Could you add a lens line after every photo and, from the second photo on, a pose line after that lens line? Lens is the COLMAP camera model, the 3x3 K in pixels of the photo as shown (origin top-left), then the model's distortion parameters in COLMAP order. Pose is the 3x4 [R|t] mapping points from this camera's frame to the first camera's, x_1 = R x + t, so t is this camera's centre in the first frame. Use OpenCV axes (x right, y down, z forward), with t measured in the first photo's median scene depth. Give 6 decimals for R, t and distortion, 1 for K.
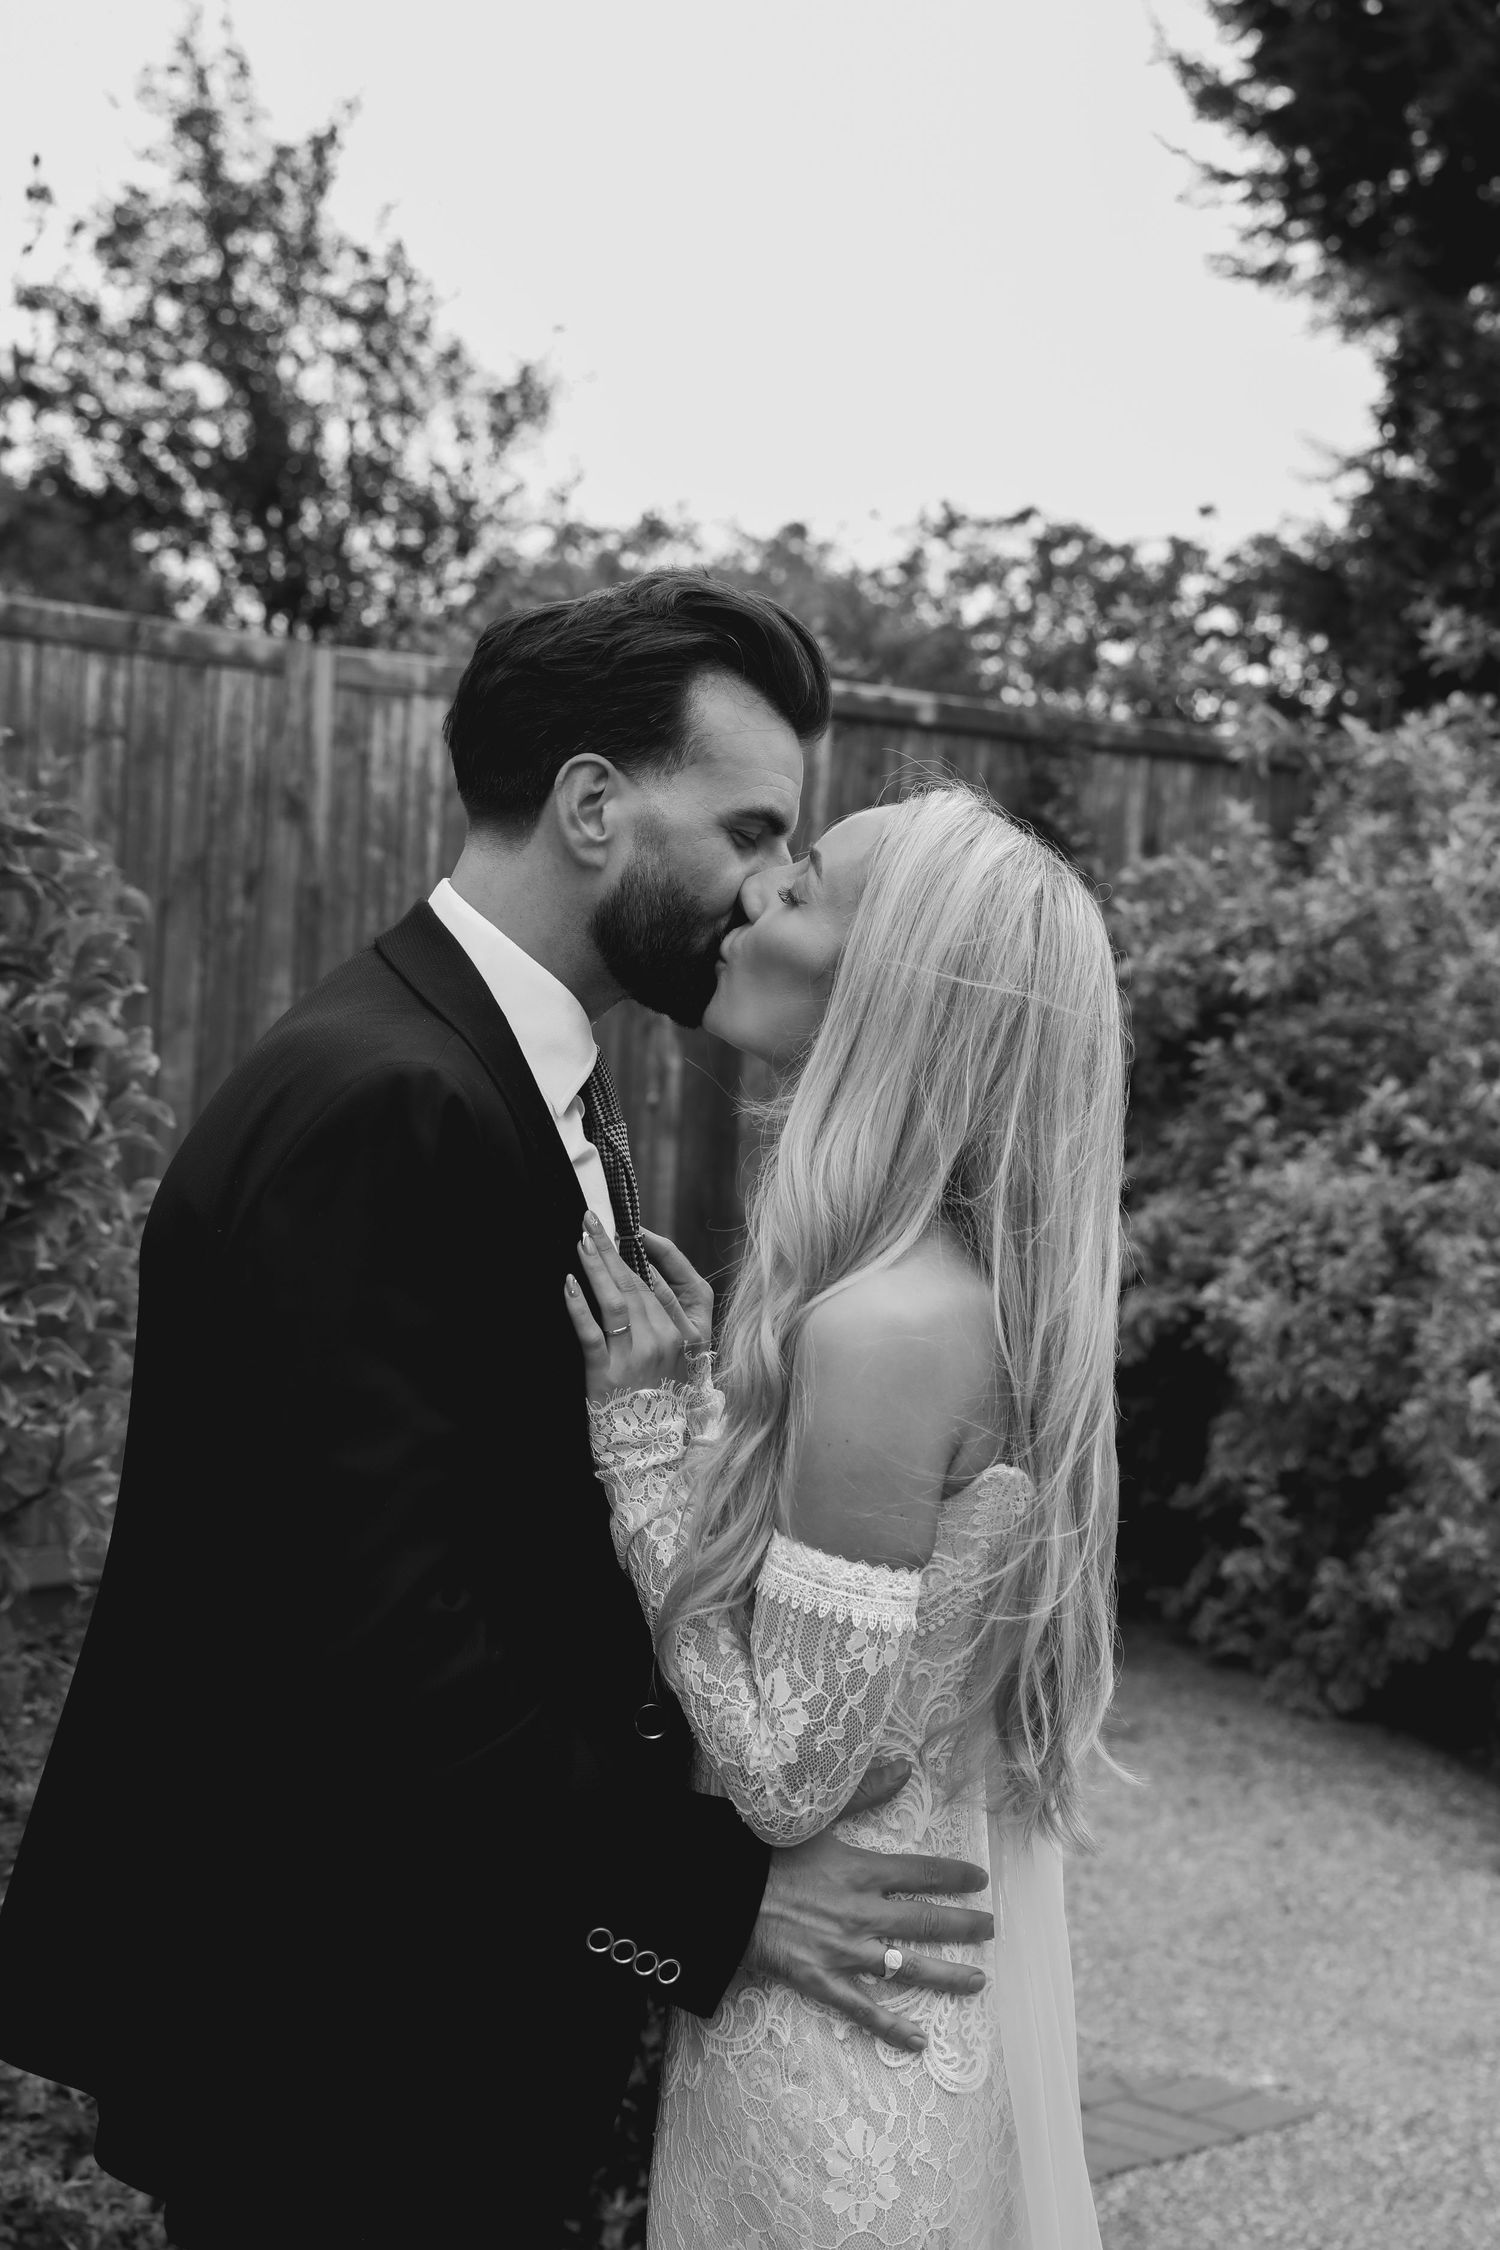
lens RADIAL K [[4744.2, 0, 741.3], [0, 4744.2, 1119.2], [0, 0, 1]] dist [0.081059, 0.000000]
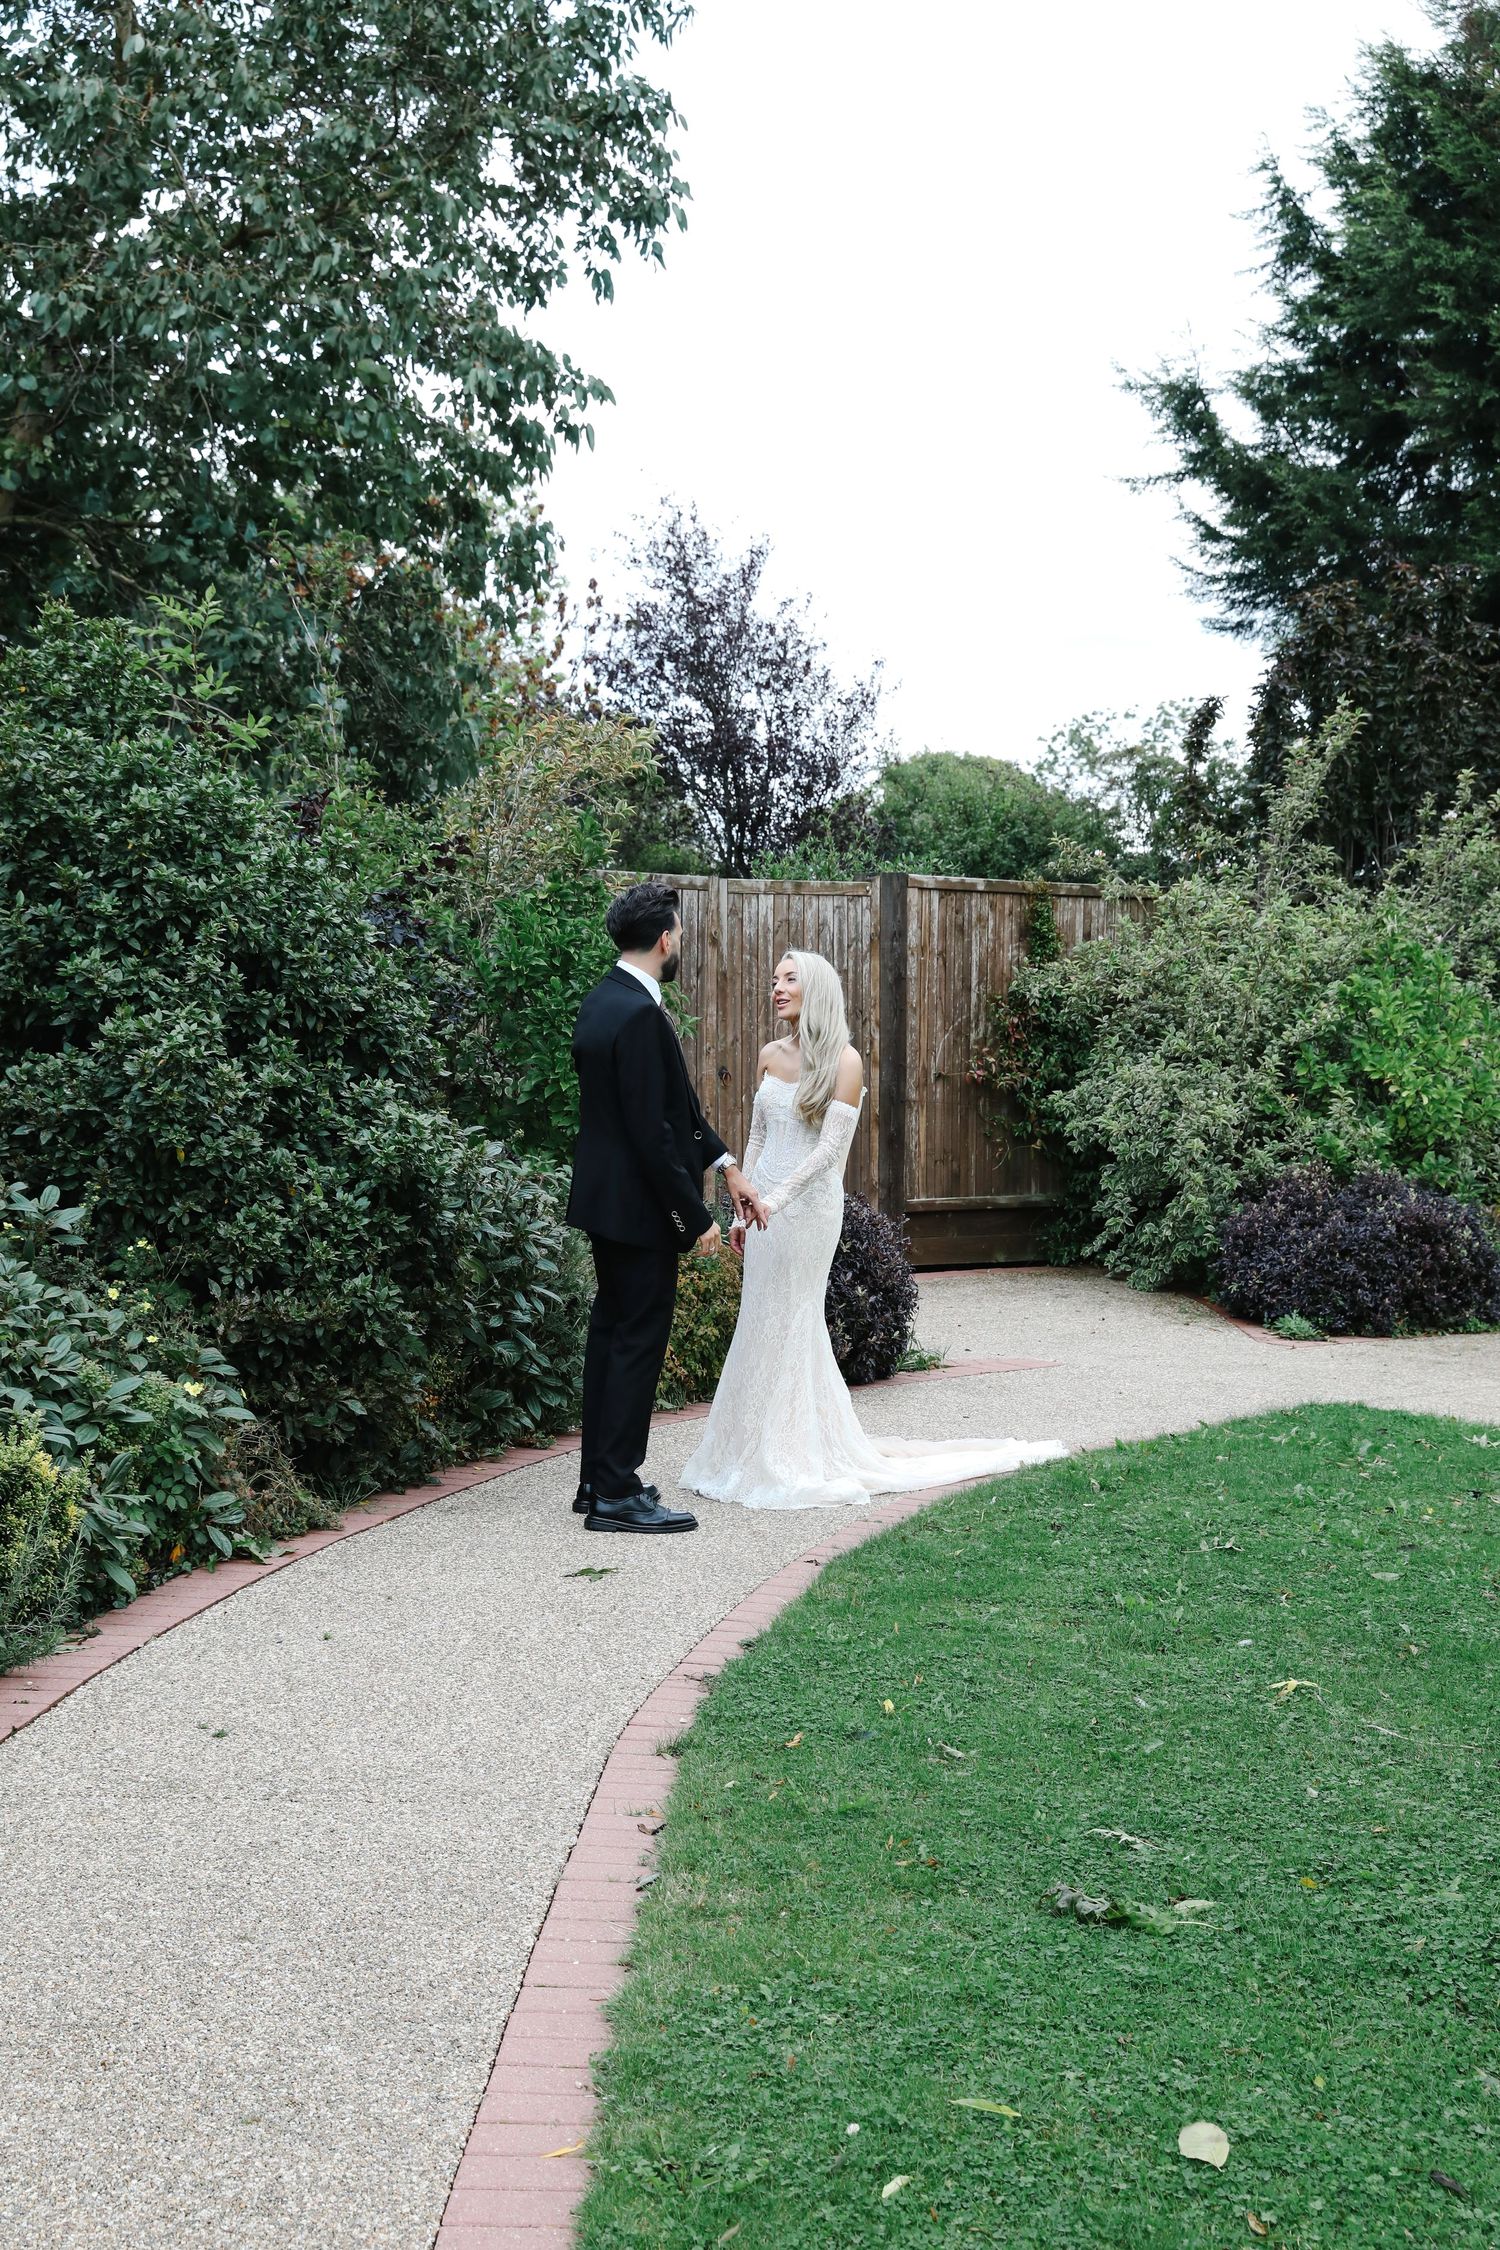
lens RADIAL K [[2920.4, 0, 755.1], [0, 2920.4, 1124.0], [0, 0, 1]] dist [-0.251733, 0.000000]
pose [[0.993951, -0.045875, -0.099786, 0.019018], [0.046463, 0.998914, 0.003573, 0.006774], [0.099514, -0.008187, 0.995003, -0.134734]]
